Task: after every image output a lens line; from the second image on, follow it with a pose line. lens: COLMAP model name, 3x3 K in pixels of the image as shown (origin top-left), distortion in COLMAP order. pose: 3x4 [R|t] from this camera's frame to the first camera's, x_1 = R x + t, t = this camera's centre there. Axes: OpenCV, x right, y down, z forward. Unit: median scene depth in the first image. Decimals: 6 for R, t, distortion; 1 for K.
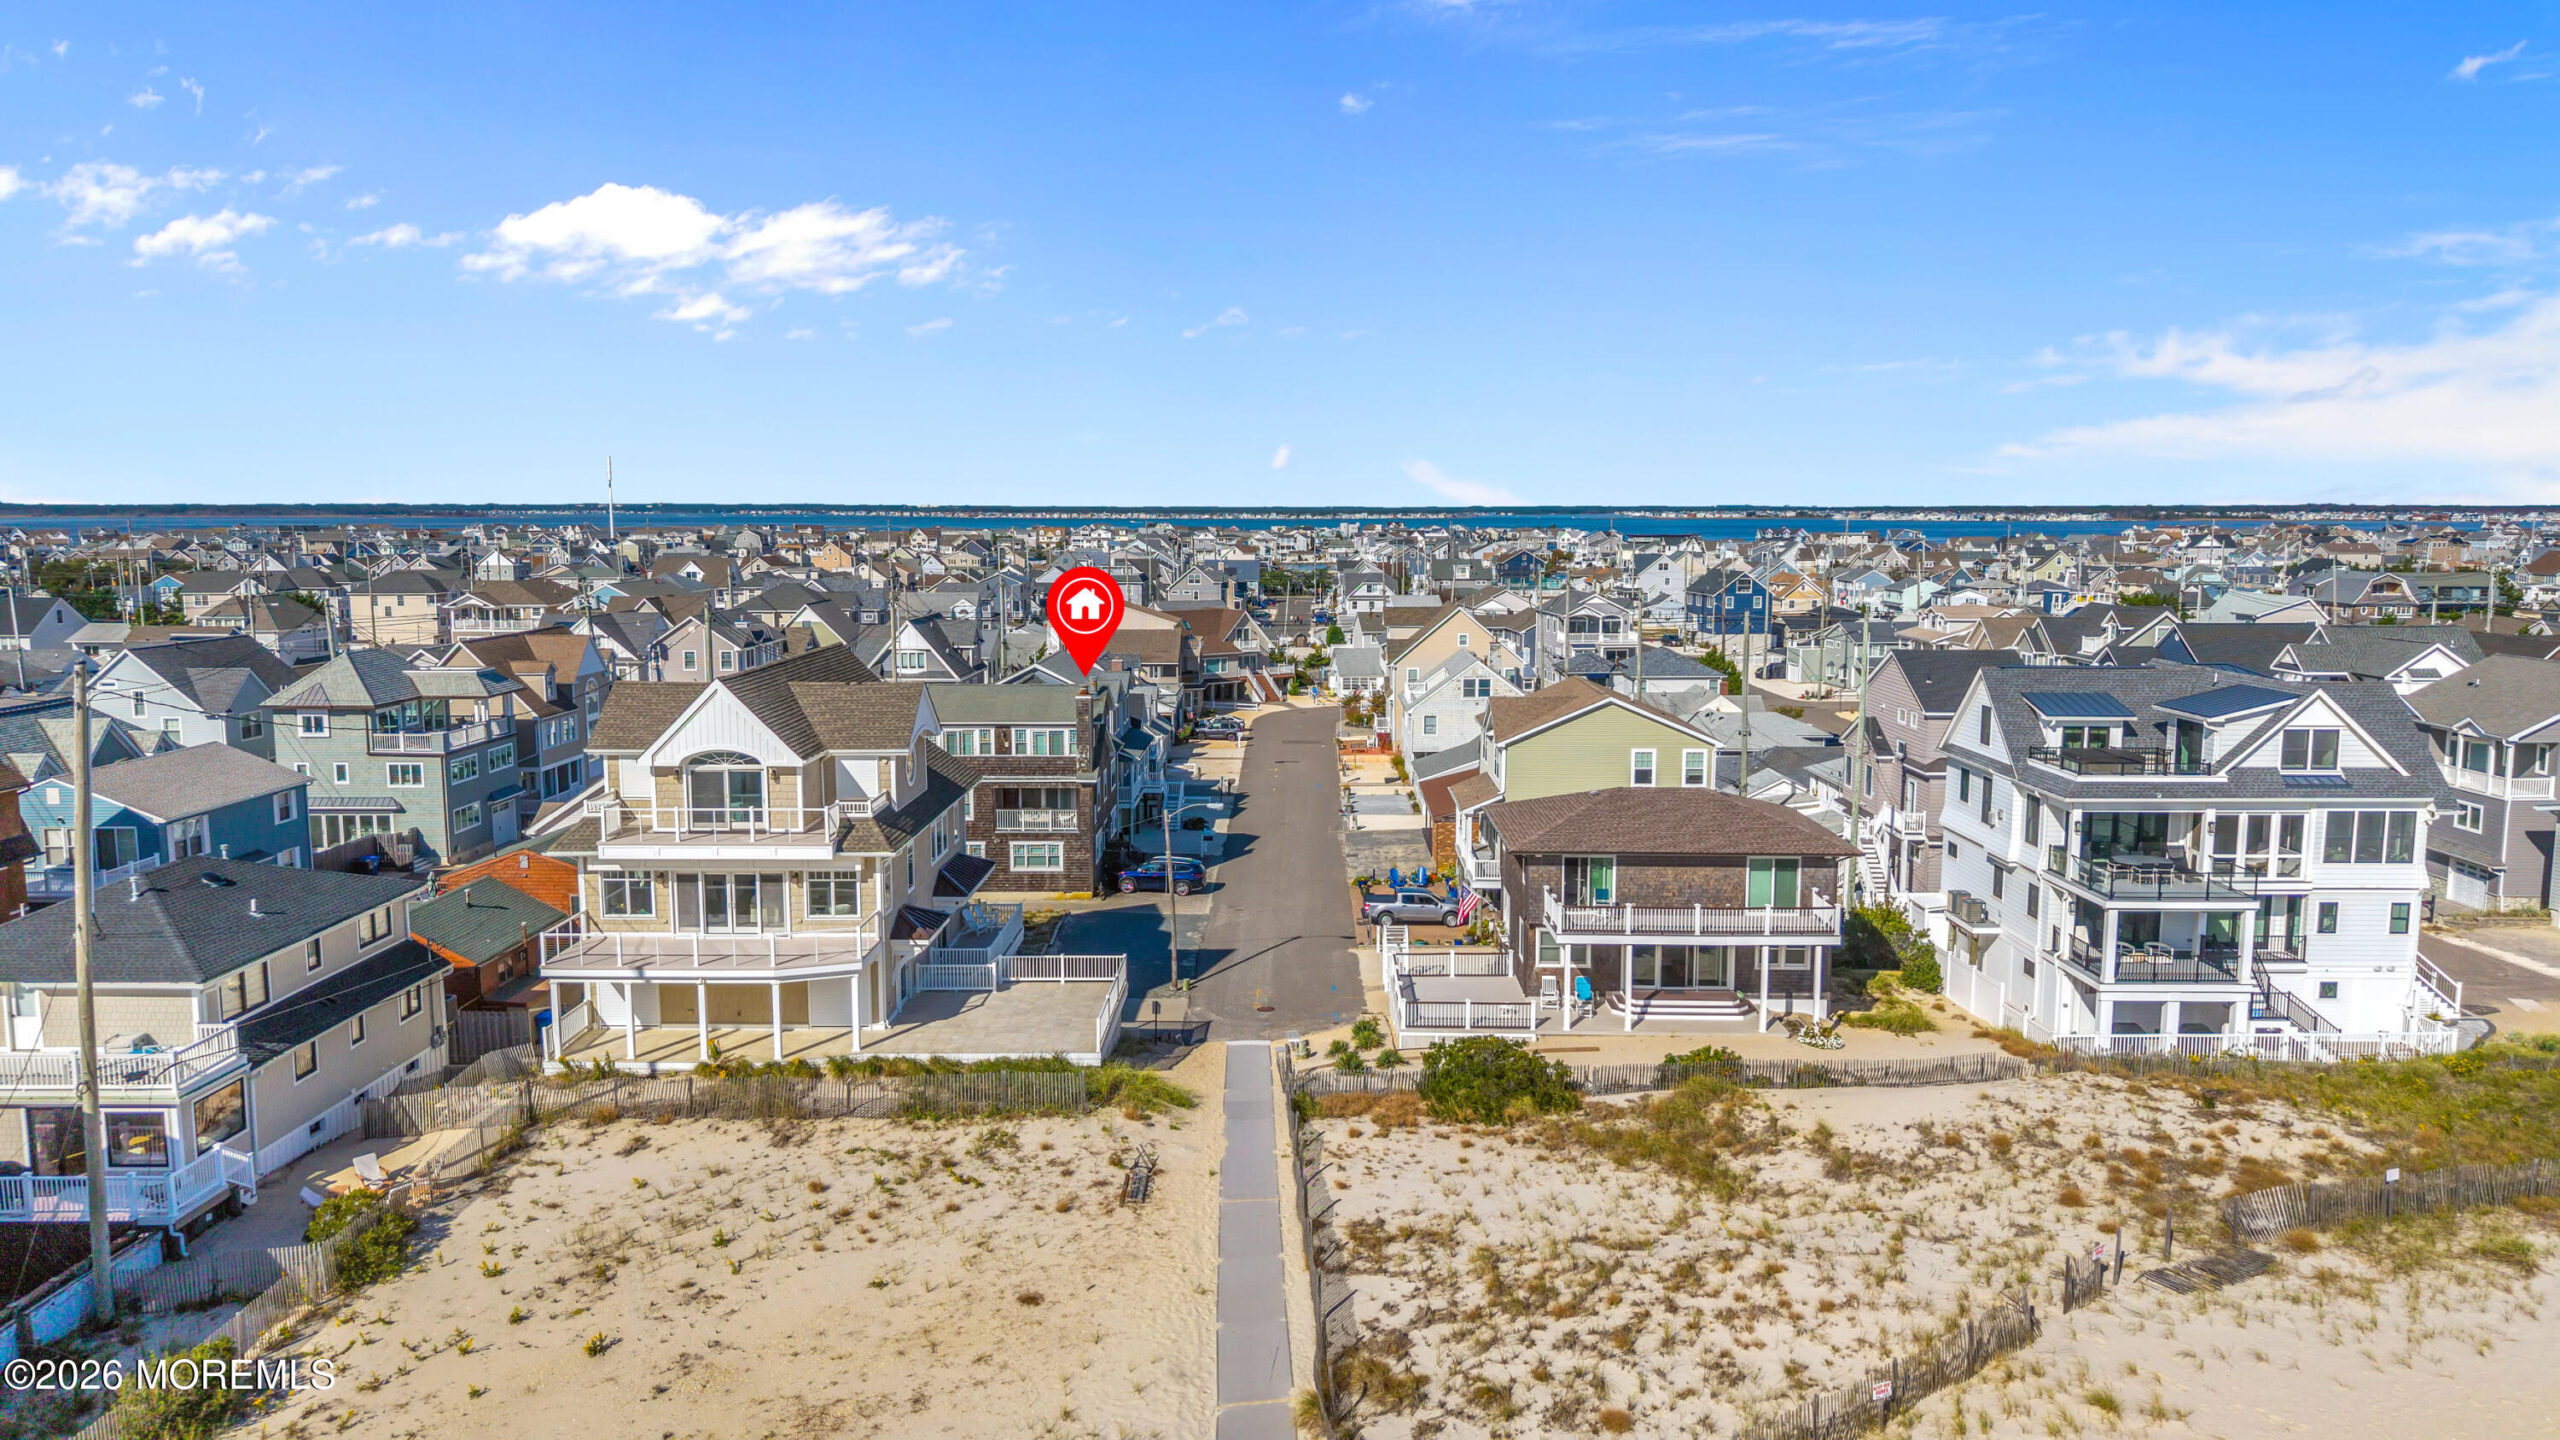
lens RADIAL K [[1705.7, 0, 1280.4], [0, 1705.7, 649.8], [0, 0, 1]] dist [0.006587, 0.001461]
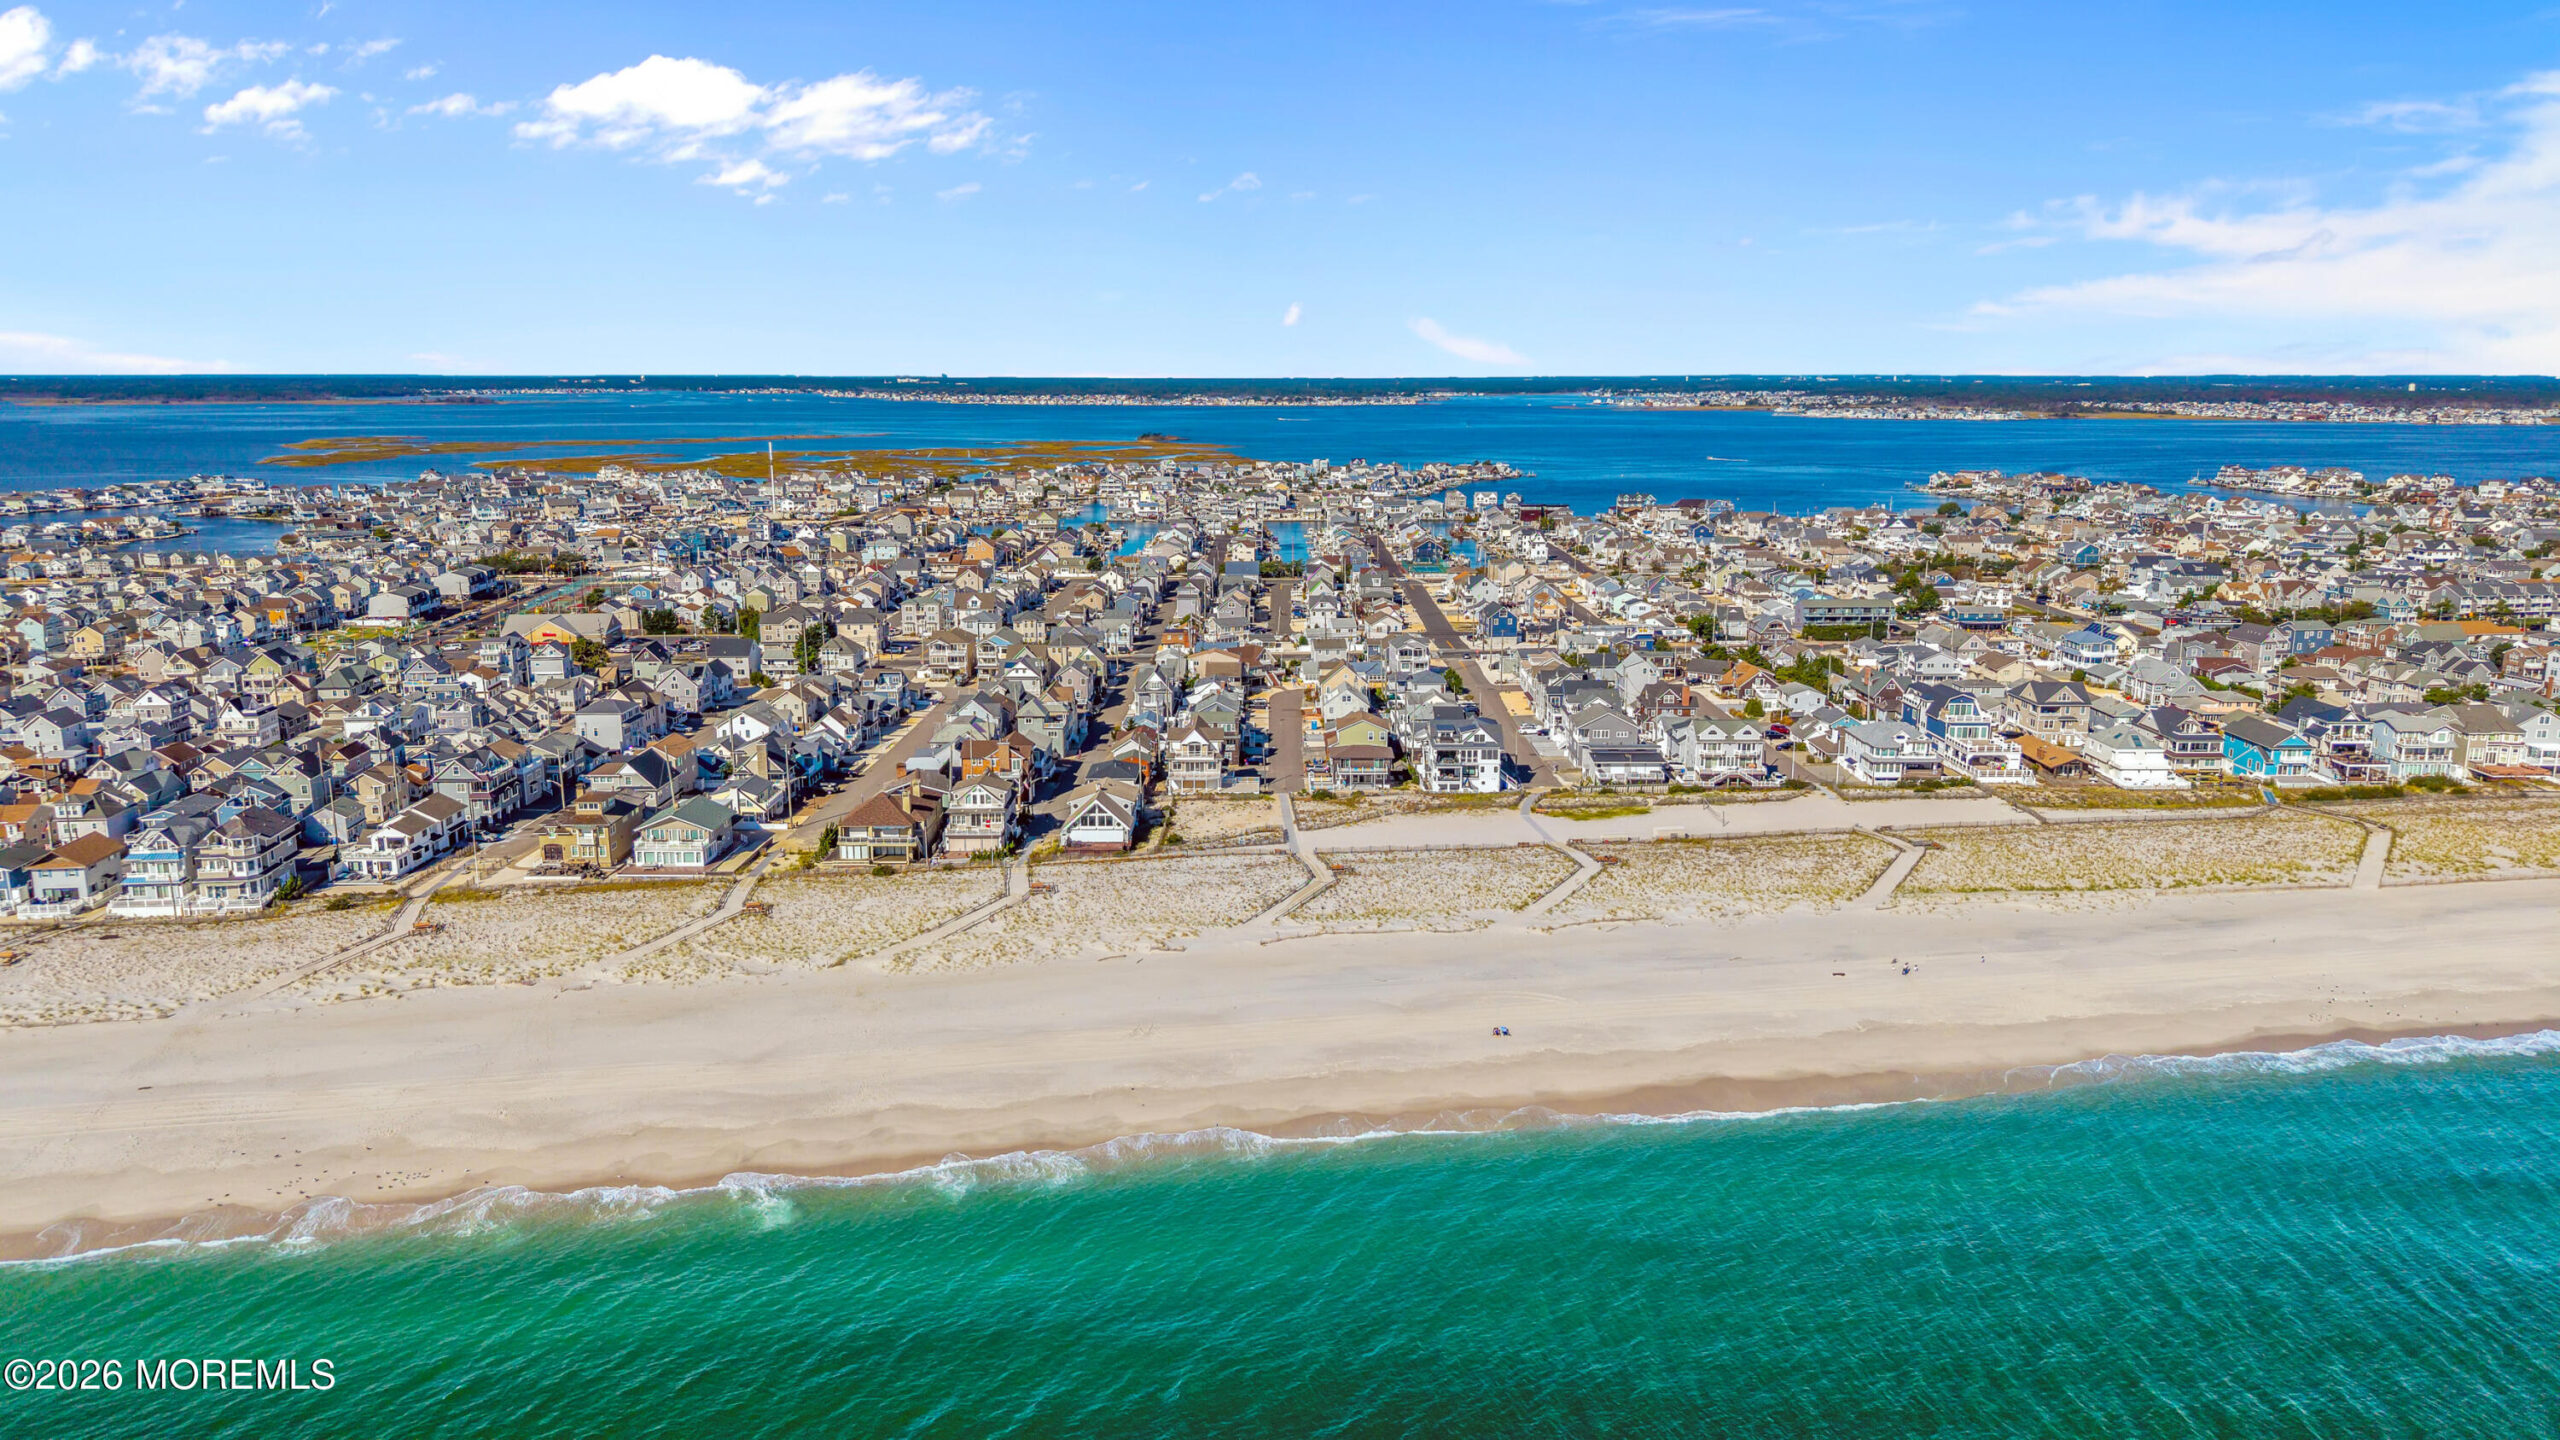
lens RADIAL K [[1705.7, 0, 1280.4], [0, 1705.7, 649.8], [0, 0, 1]] dist [0.006587, 0.001461]
pose [[0.999914, -0.000686, 0.013105, -0.093159], [-0.000317, 0.997081, 0.076349, -0.629405], [-0.013119, -0.076347, 0.996995, -4.321309]]
